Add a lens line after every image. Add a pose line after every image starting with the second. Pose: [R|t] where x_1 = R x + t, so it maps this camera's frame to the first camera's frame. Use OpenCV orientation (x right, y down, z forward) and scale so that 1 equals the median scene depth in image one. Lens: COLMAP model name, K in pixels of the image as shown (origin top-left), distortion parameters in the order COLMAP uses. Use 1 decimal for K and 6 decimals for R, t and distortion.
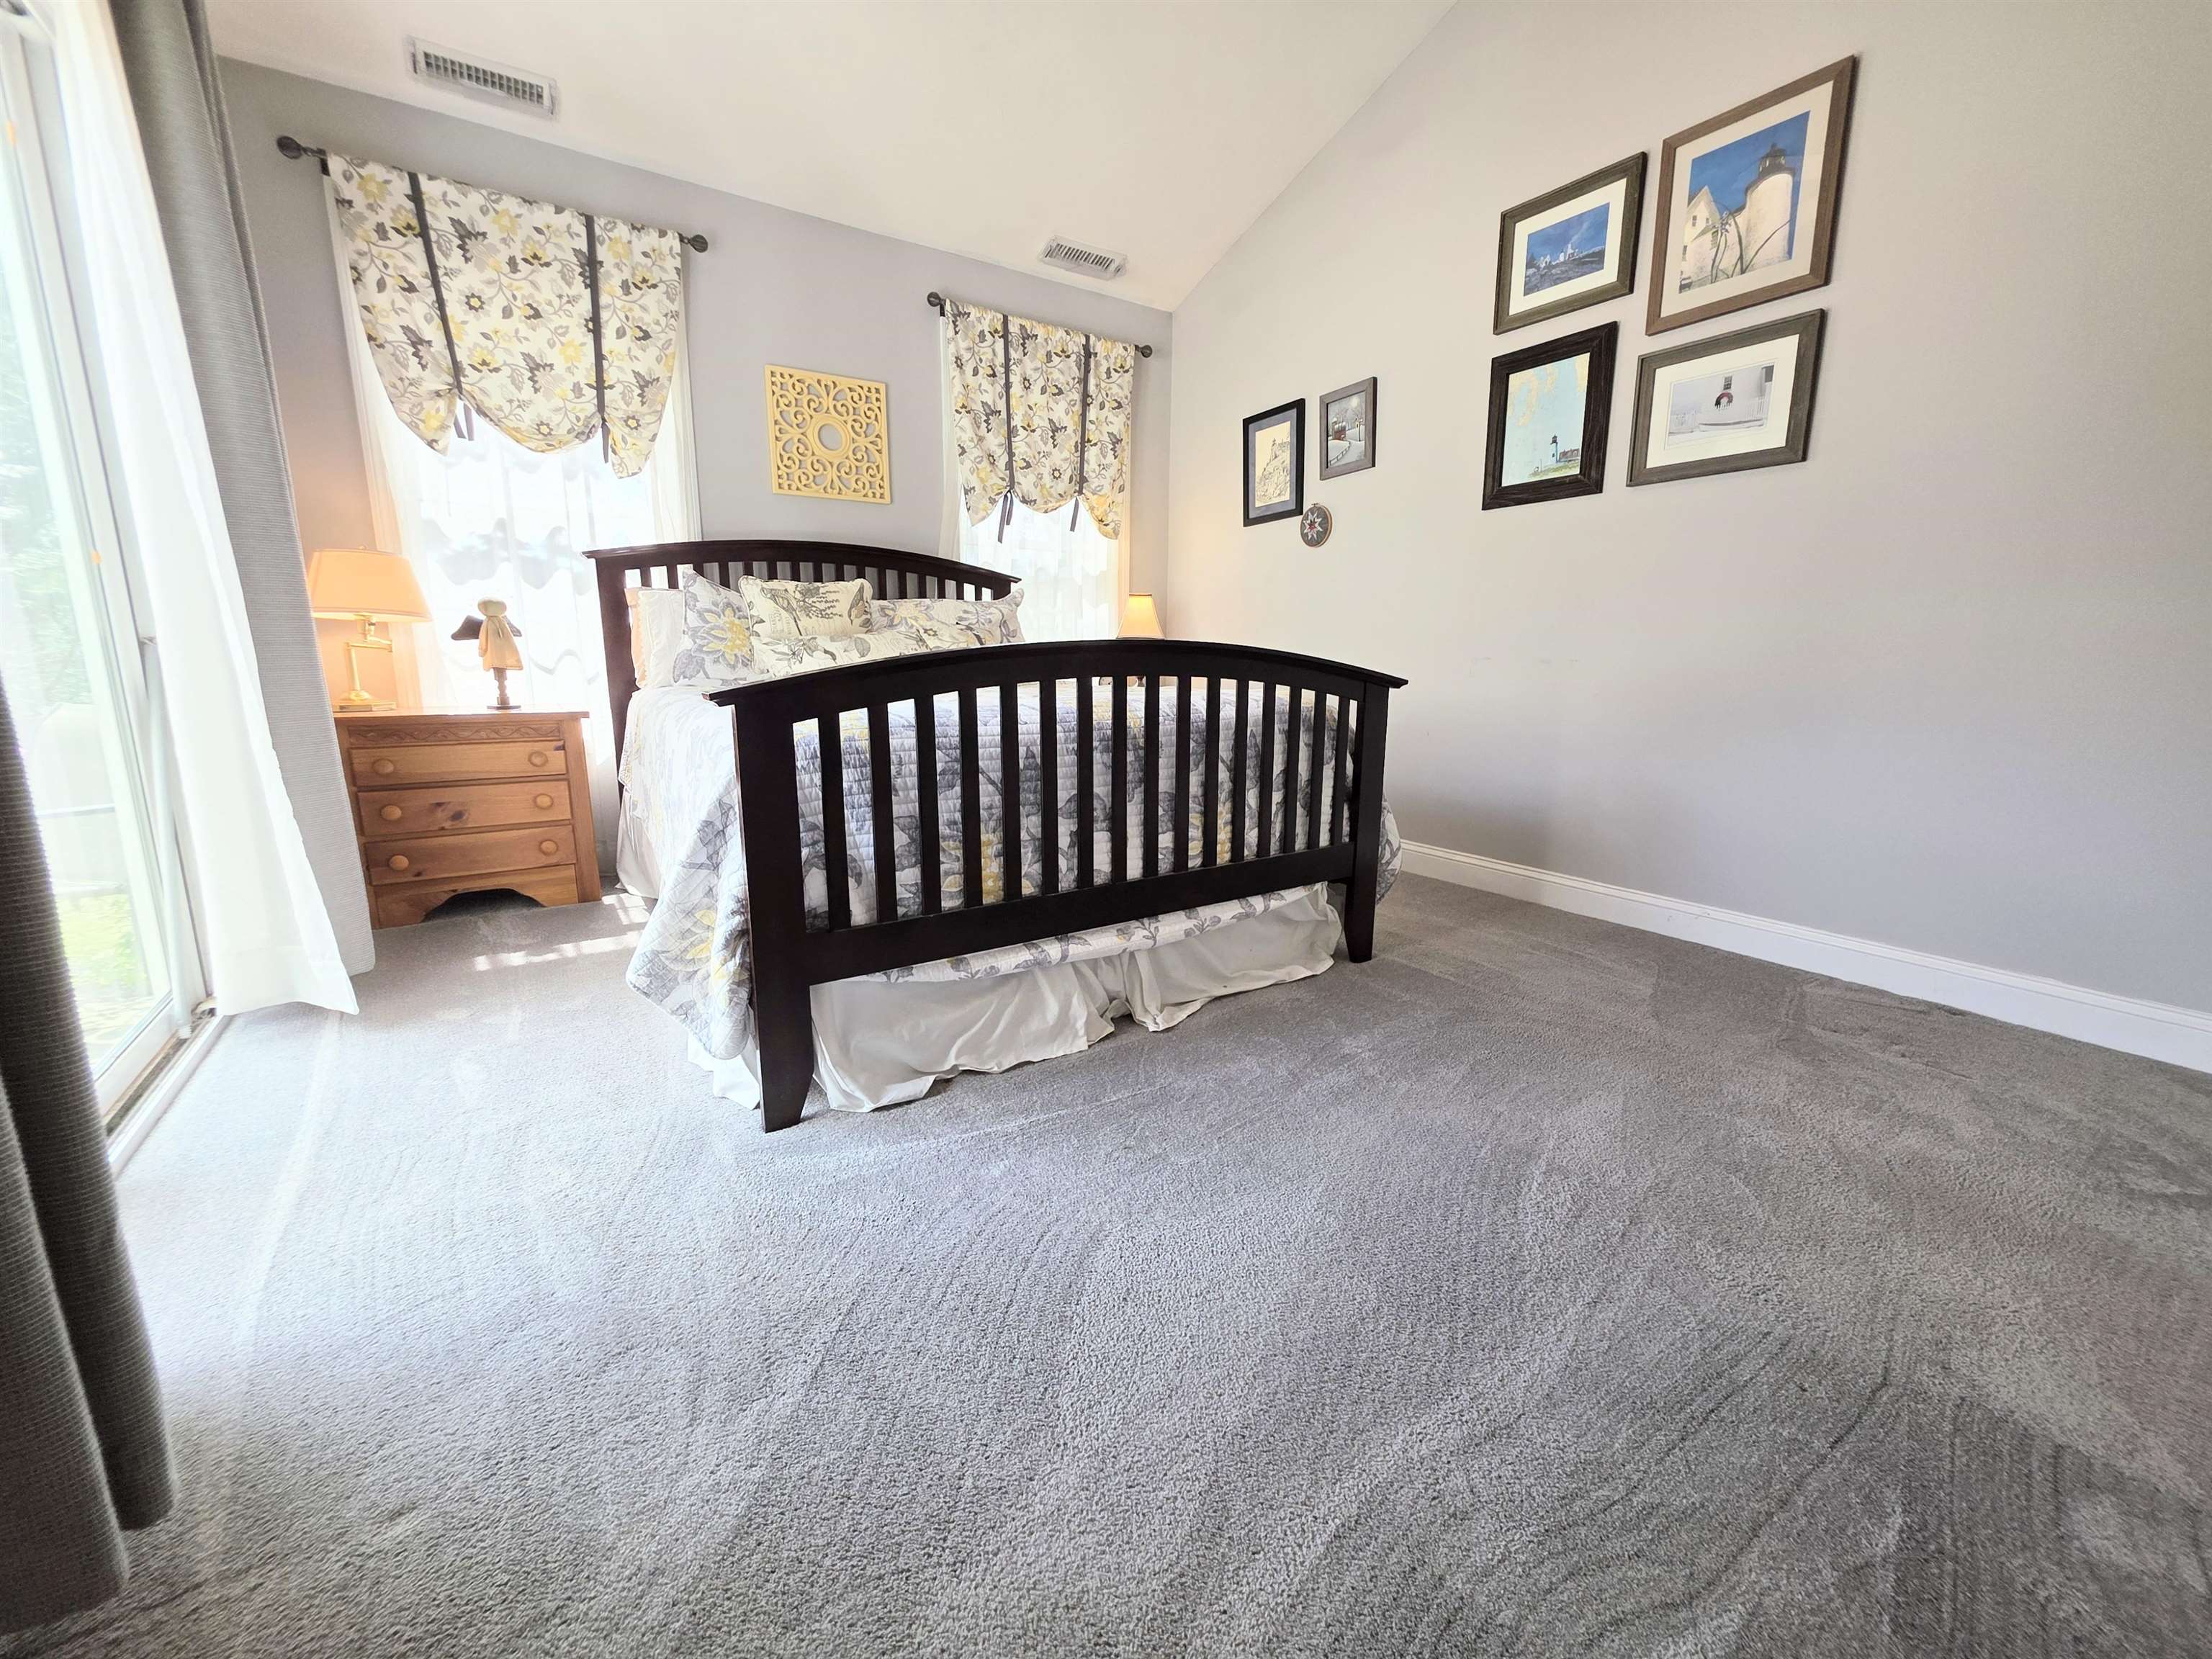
lens RADIAL K [[884.3, 0, 1118.6], [0, 884.3, 817.8], [0, 0, 1]] dist [0.001638, -0.000125]
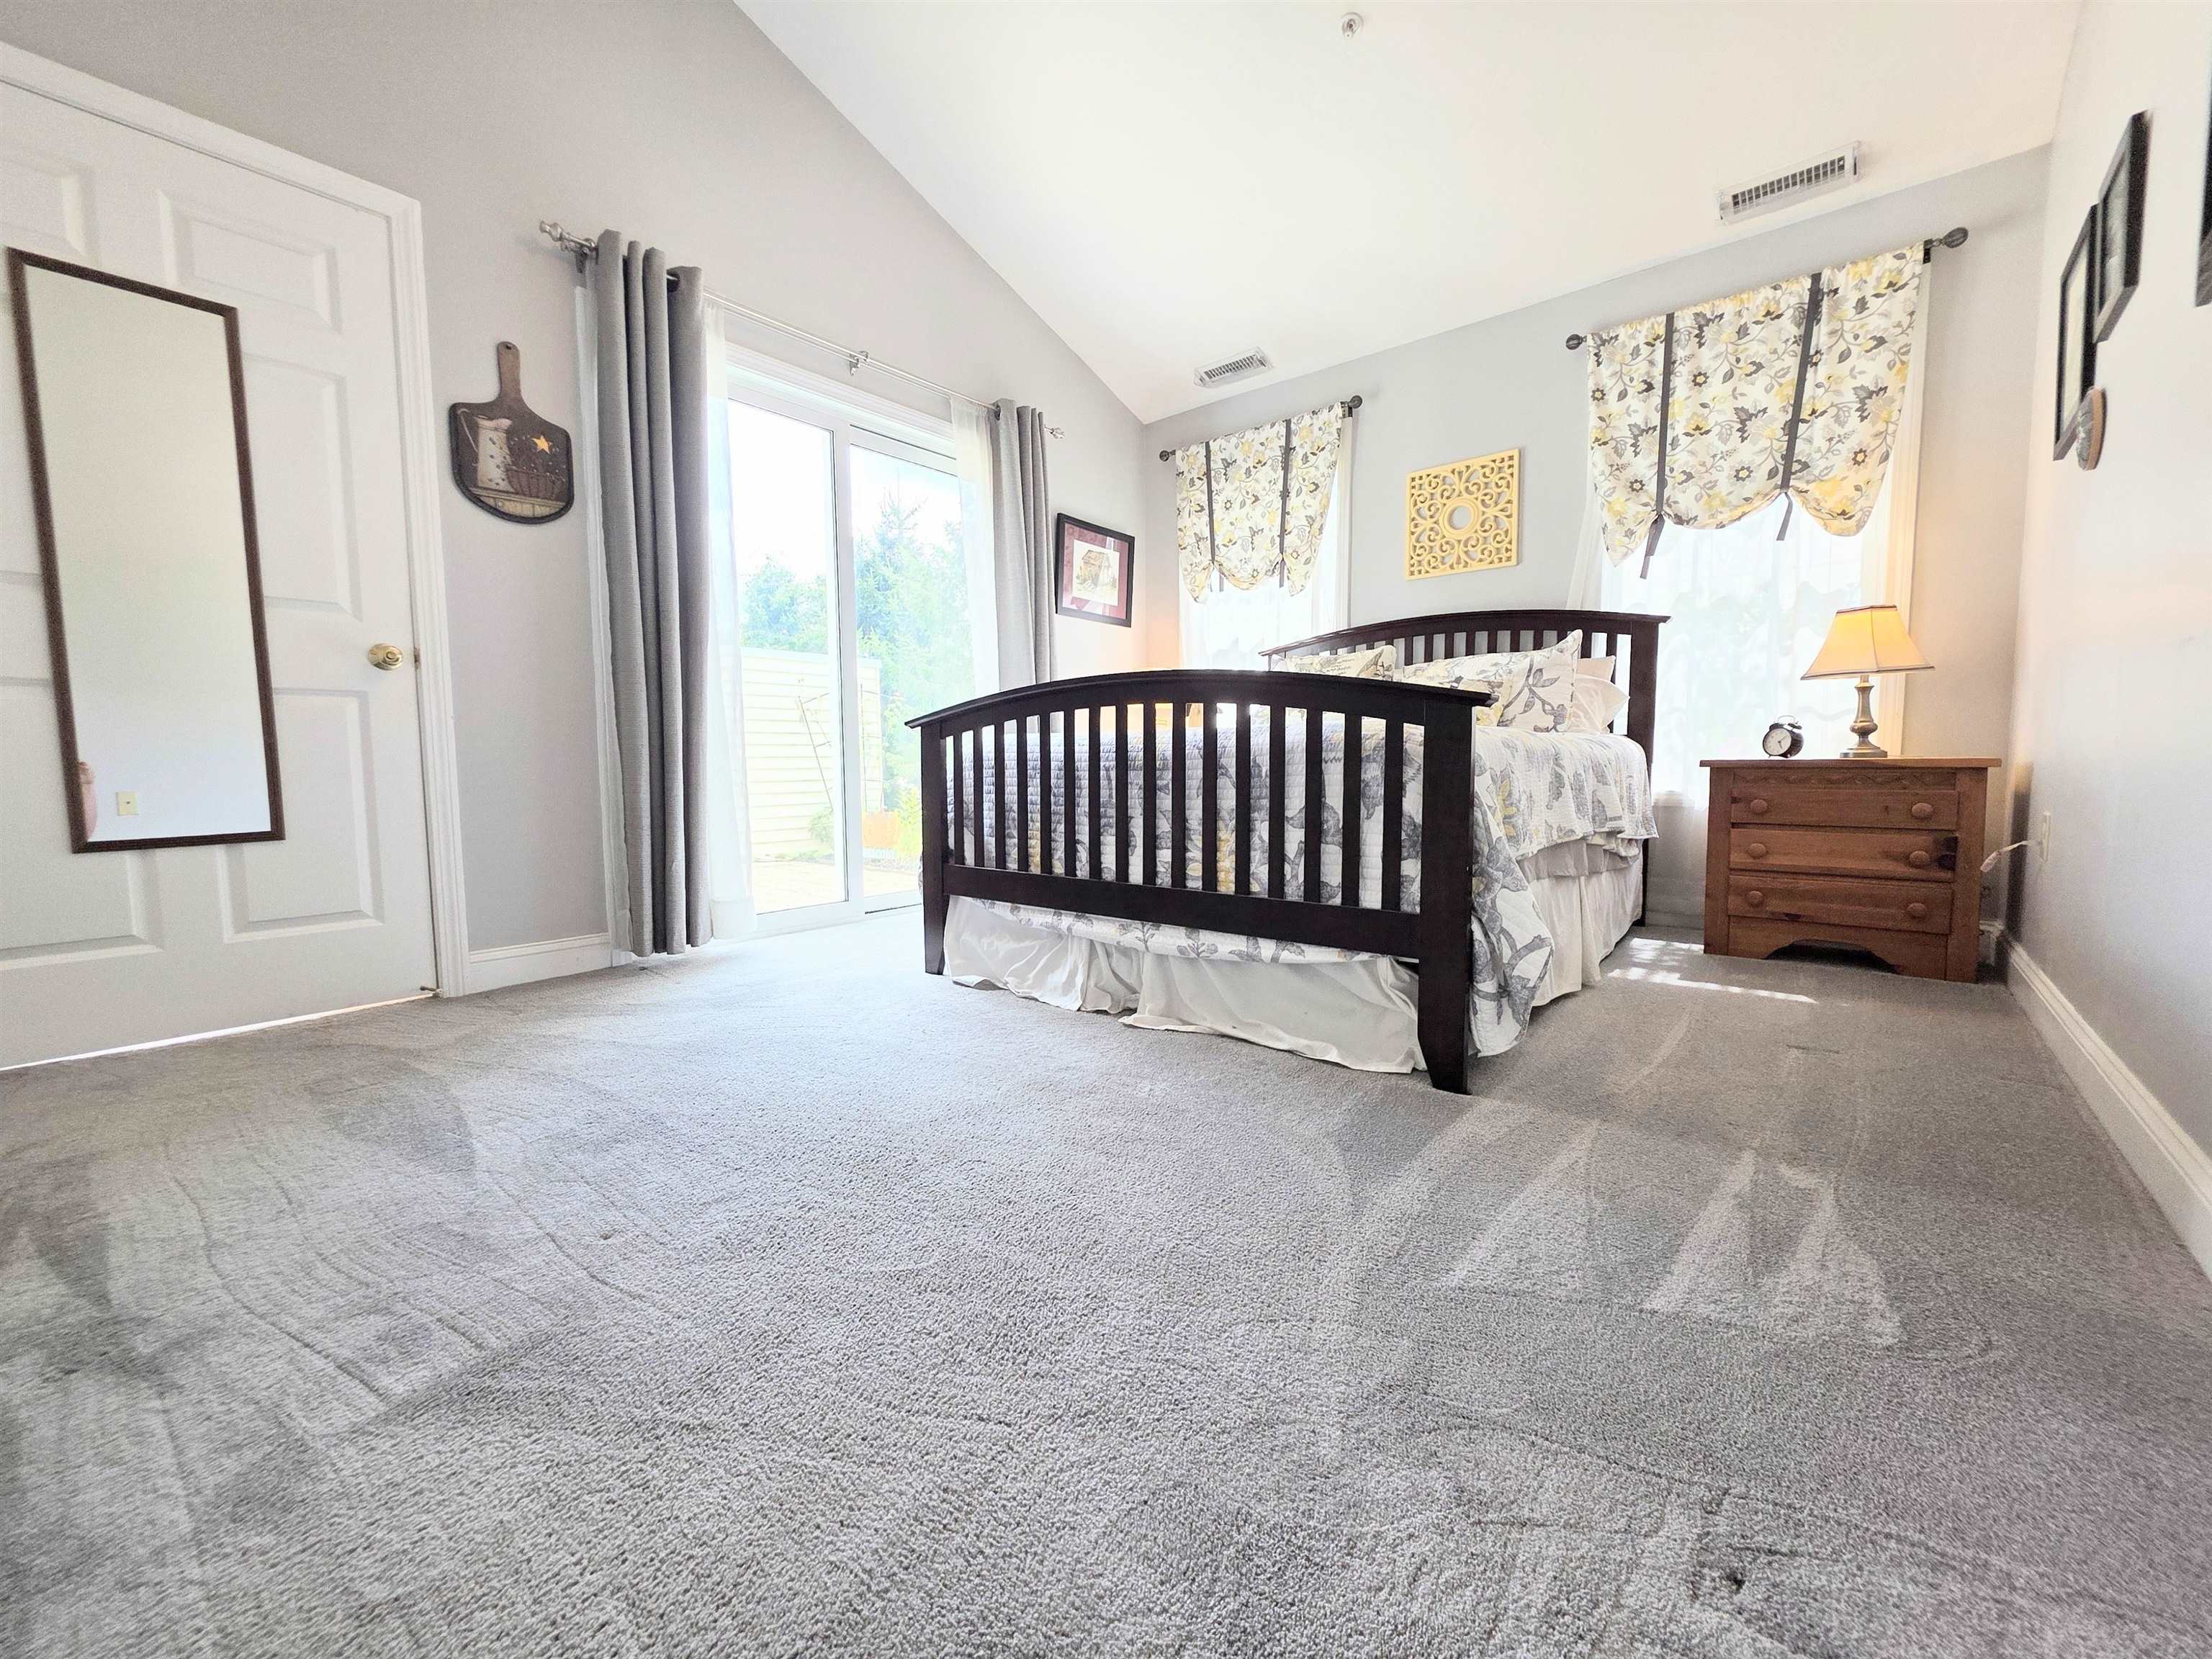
lens RADIAL K [[884.3, 0, 1122.9], [0, 884.3, 824.7], [0, 0, 1]] dist [0.001638, -0.000125]
pose [[0.288186, 0.063925, -0.955438, 0.737421], [-0.167772, 0.985706, 0.015346, -0.013082], [0.942762, 0.155874, 0.294792, 0.434105]]
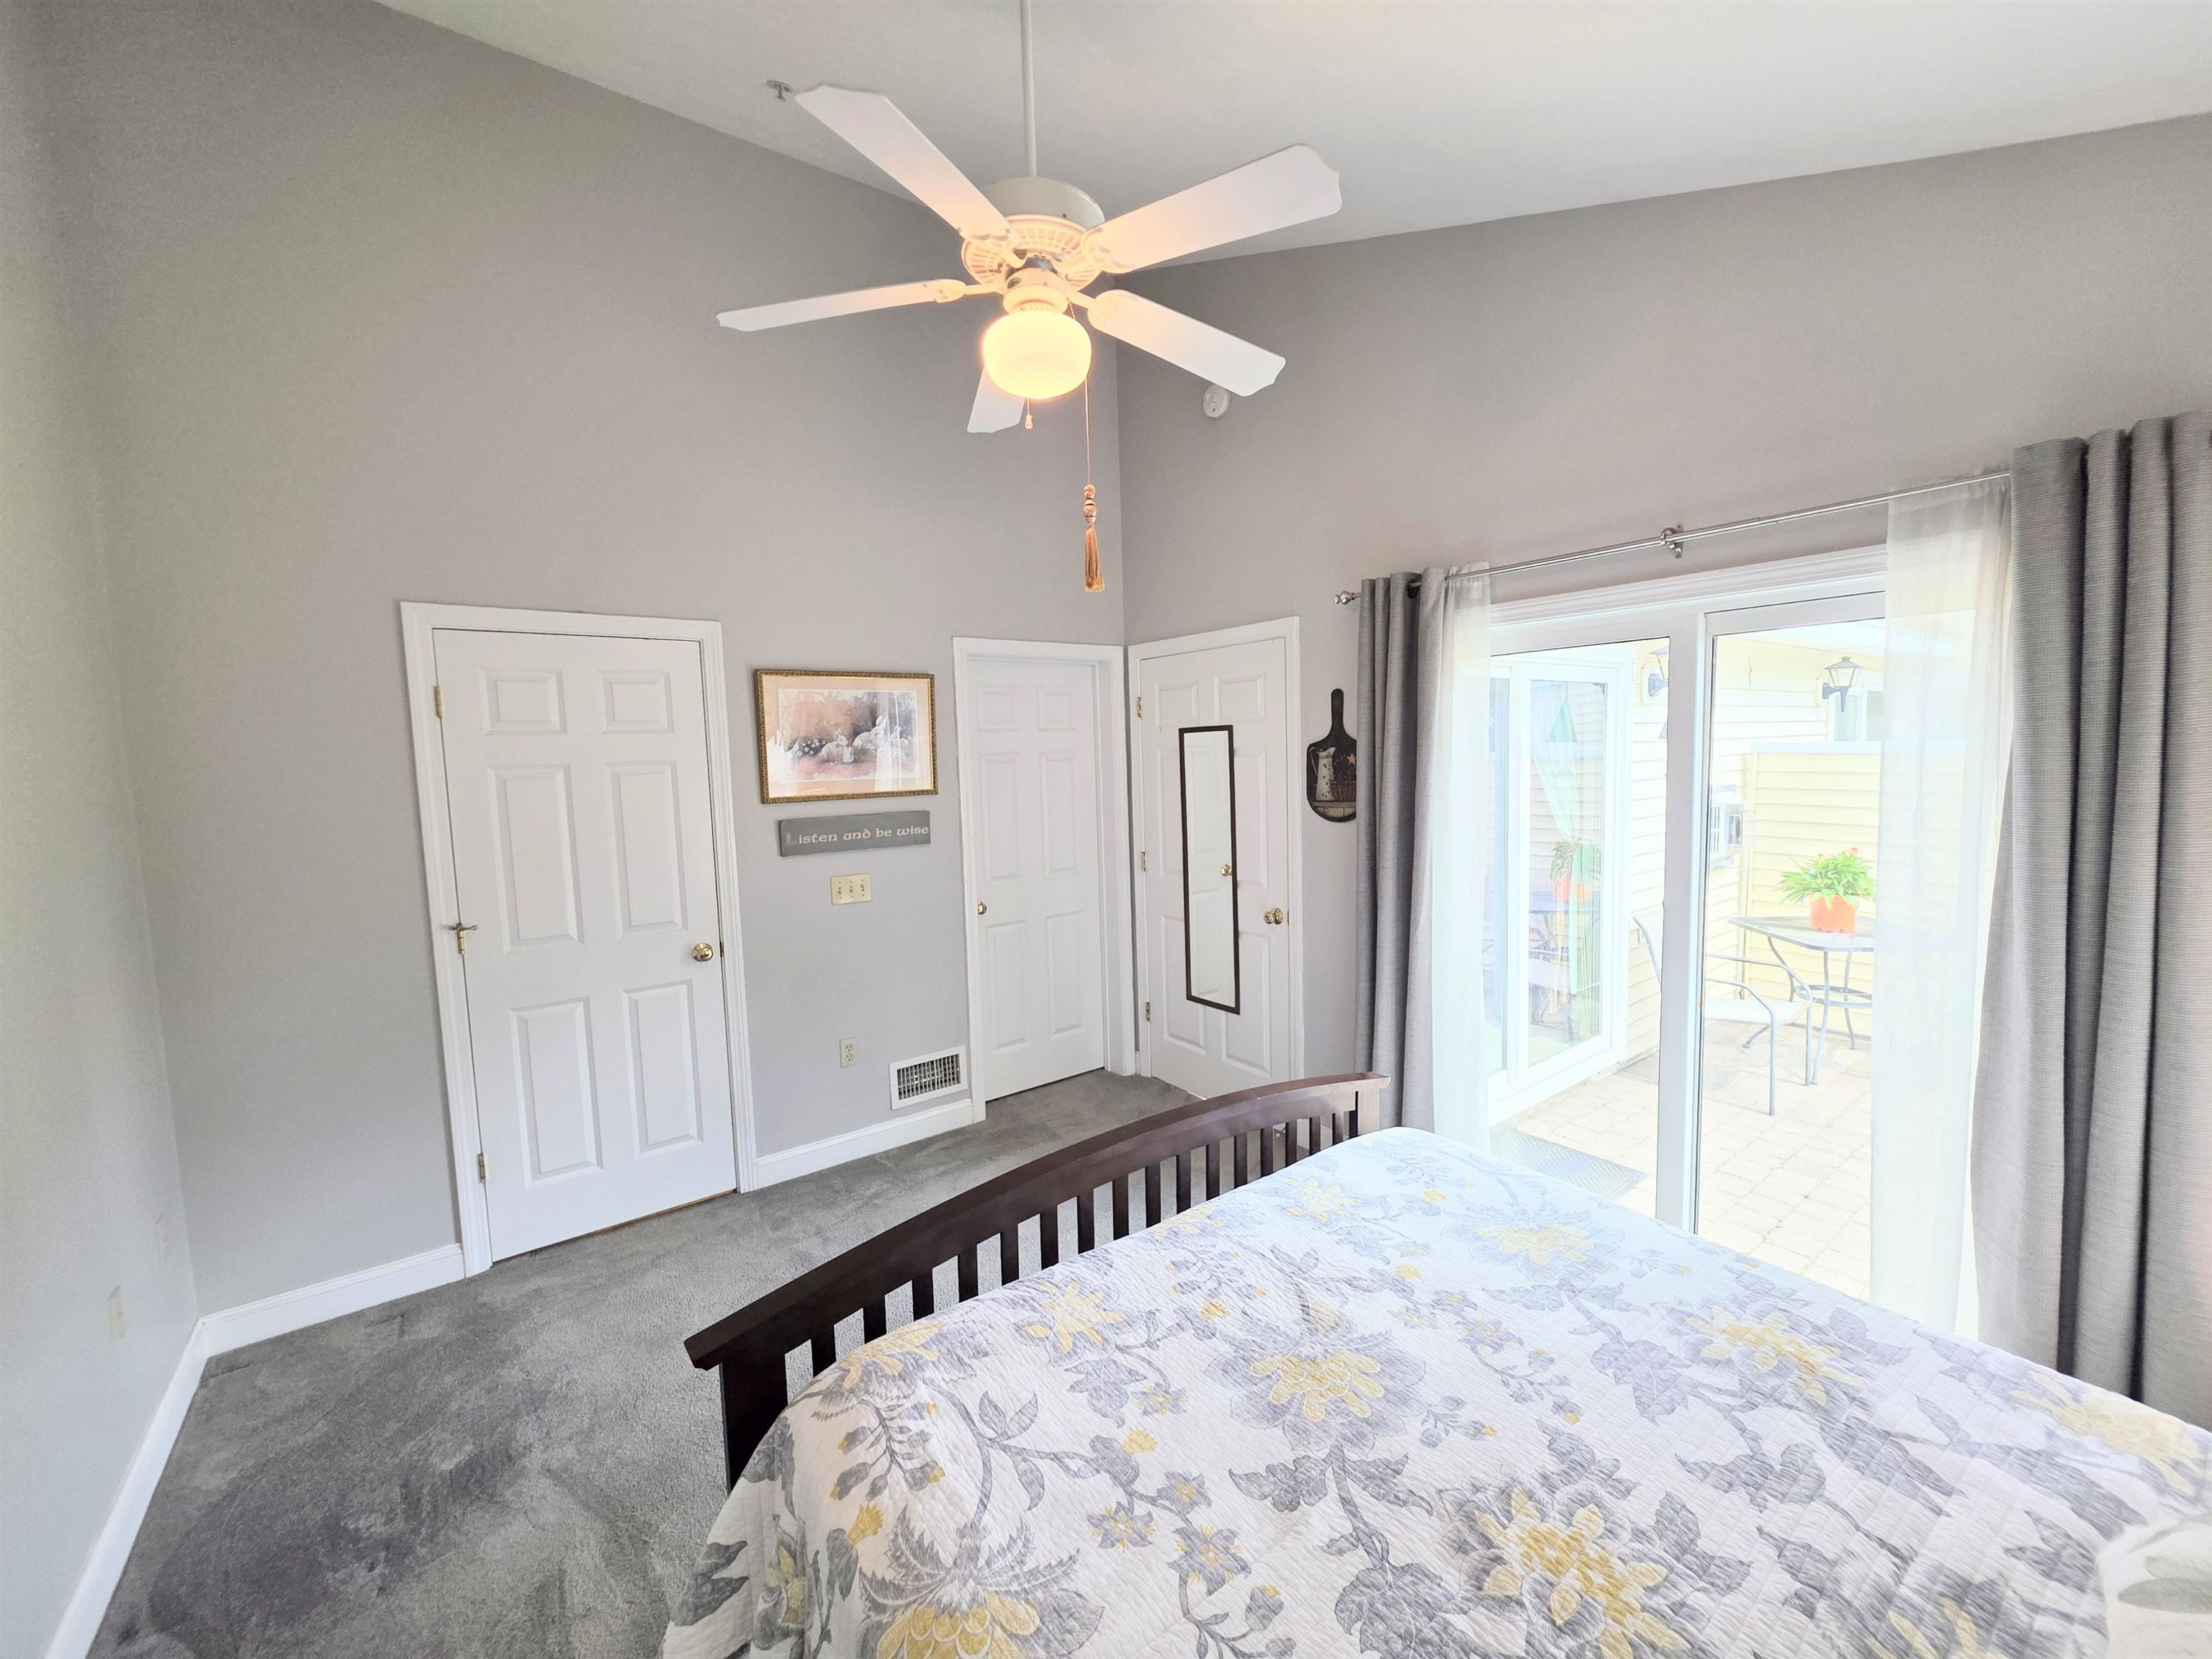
lens RADIAL K [[884.3, 0, 1113.9], [0, 884.3, 834.0], [0, 0, 1]] dist [0.001638, -0.000125]
pose [[-0.998492, 0.019708, -0.051239, 0.048160], [0.004912, 0.961667, 0.274174, -0.503544], [0.054678, 0.273509, -0.960314, 1.188193]]
